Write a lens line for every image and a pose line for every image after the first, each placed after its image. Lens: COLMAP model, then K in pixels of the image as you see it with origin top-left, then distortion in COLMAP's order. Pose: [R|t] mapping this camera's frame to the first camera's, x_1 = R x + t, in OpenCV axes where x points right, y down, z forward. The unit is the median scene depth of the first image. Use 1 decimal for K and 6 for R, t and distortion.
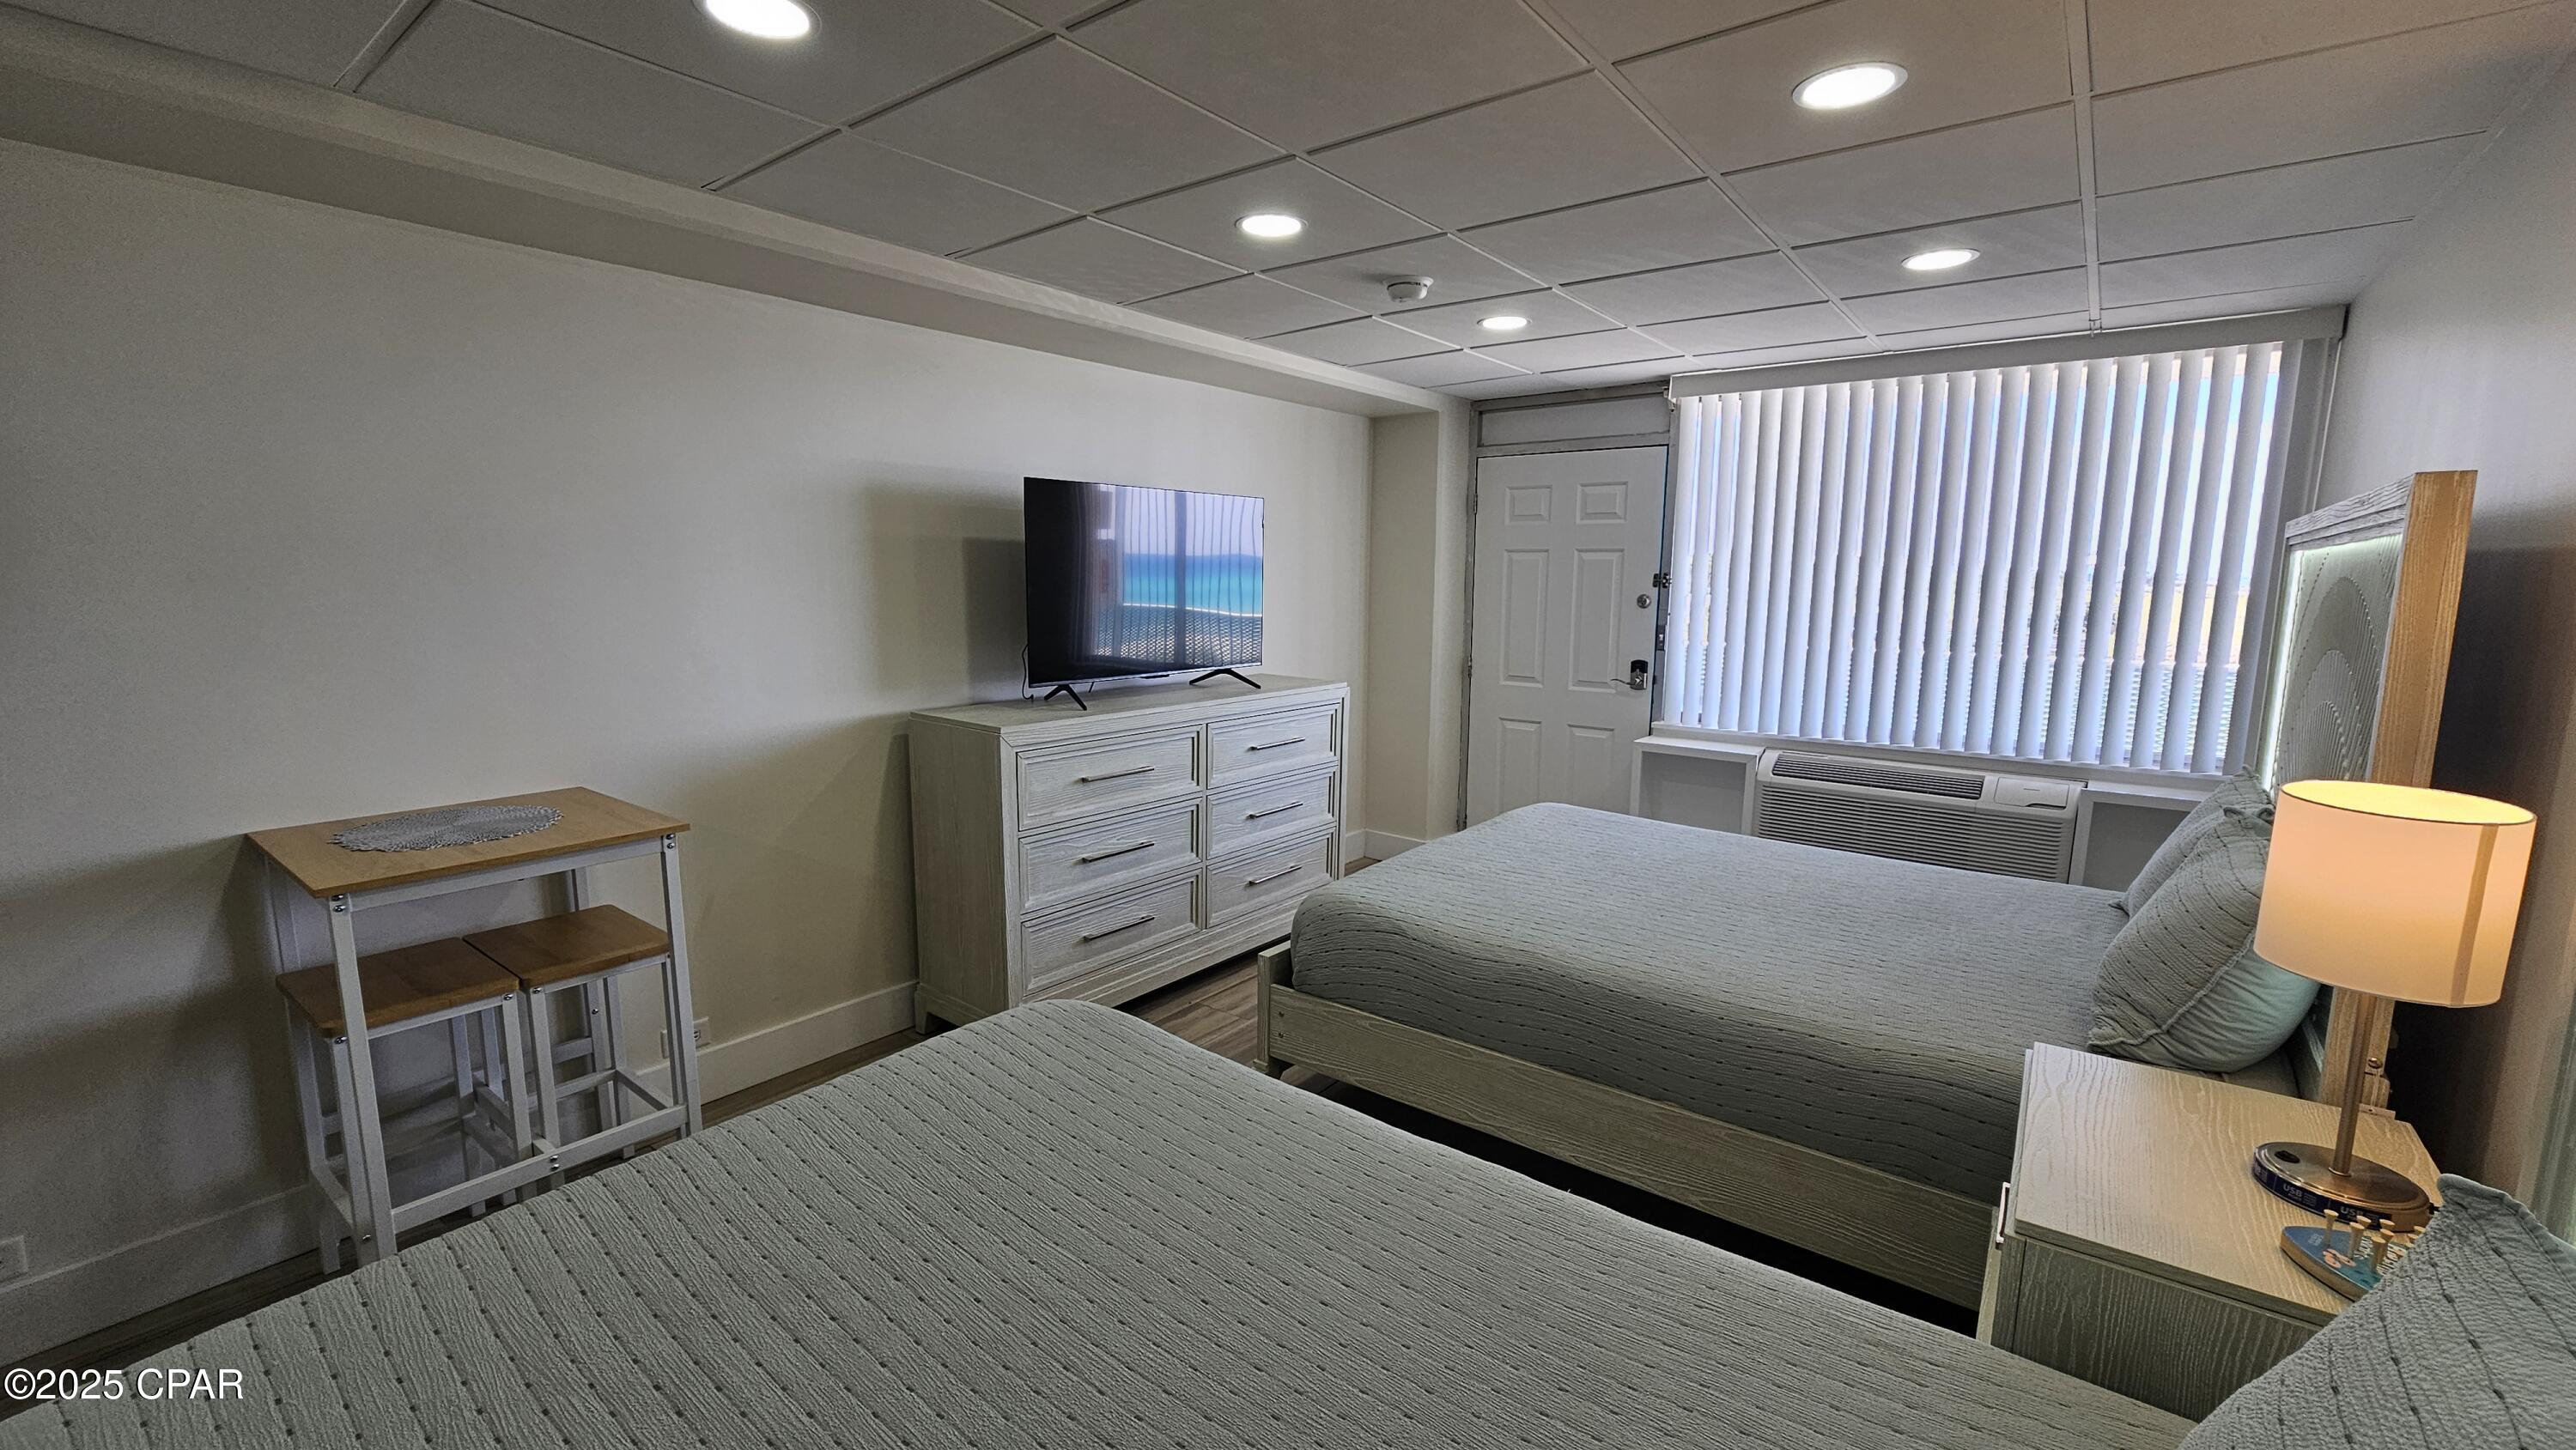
lens RADIAL K [[1053.4, 0, 1282.3], [0, 1053.4, 735.9], [0, 0, 1]] dist [0.001043, 0.002346]
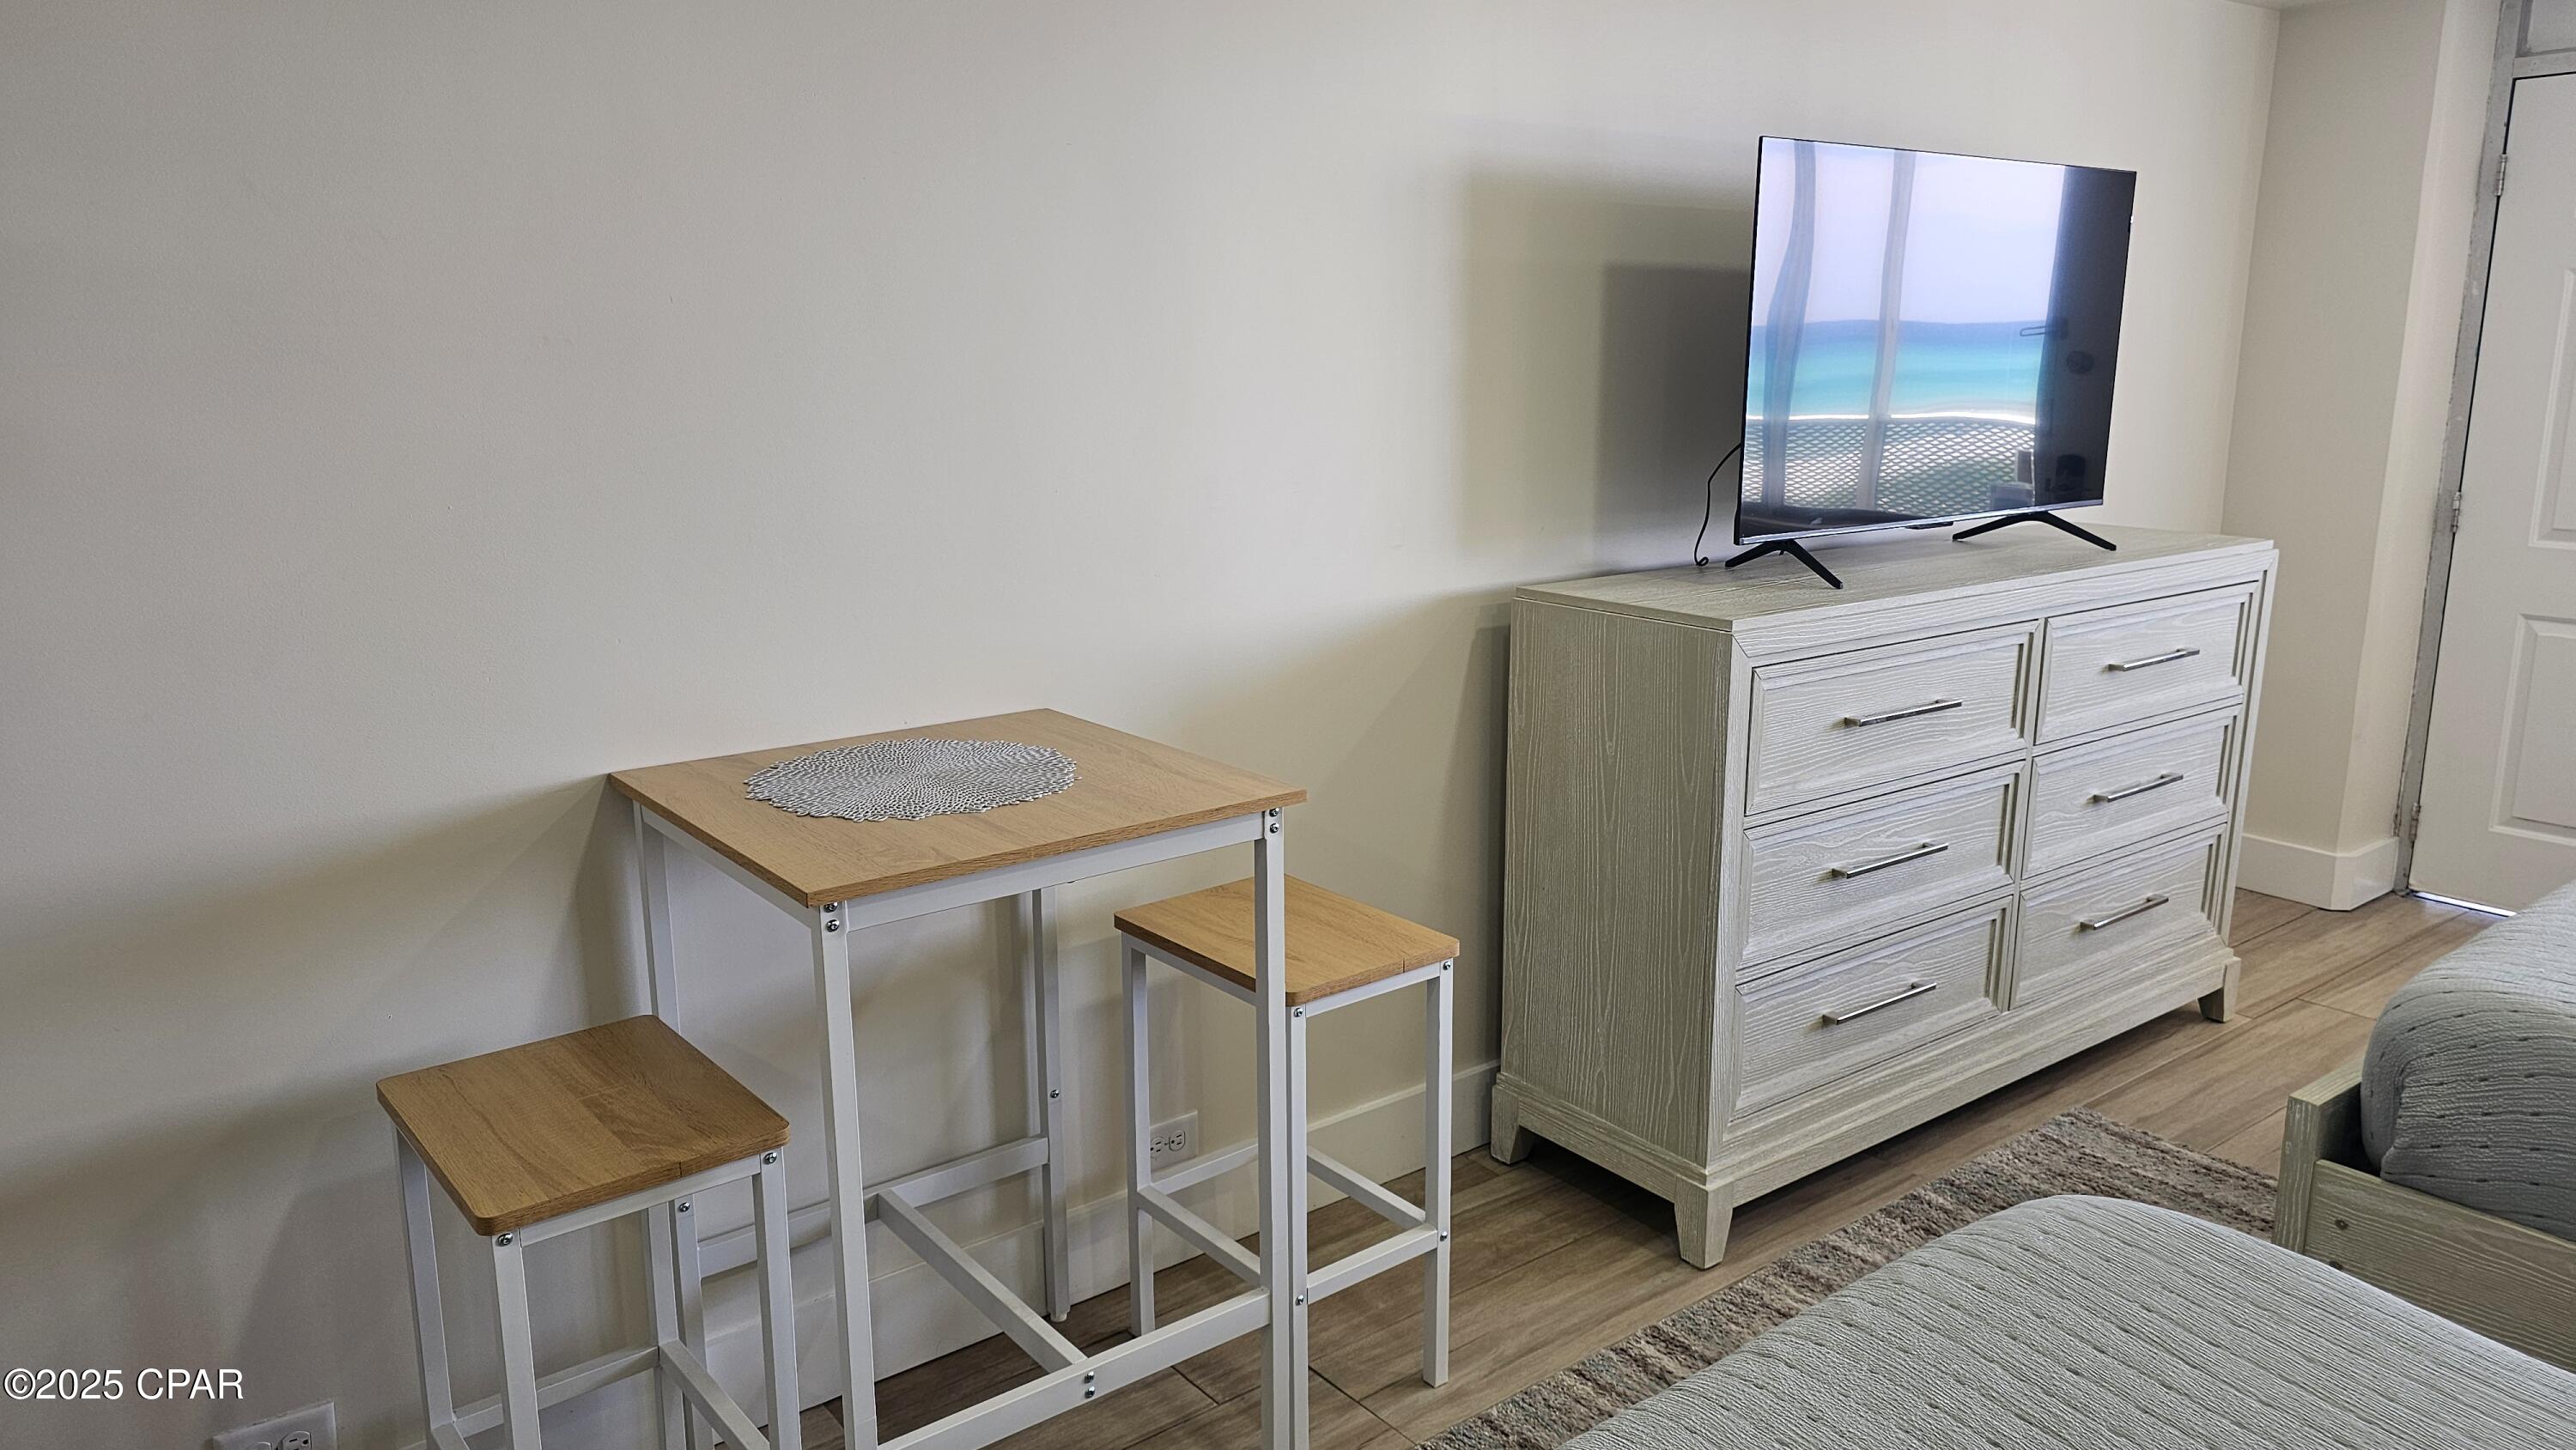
lens RADIAL K [[1716.3, 0, 1295.9], [0, 1716.3, 716.8], [0, 0, 1]] dist [0.028669, -0.000501]
pose [[0.967816, 0.036871, -0.248943, -0.230088], [-0.023779, 0.998181, 0.055397, -0.001417], [0.250532, -0.047694, 0.966933, 0.099508]]
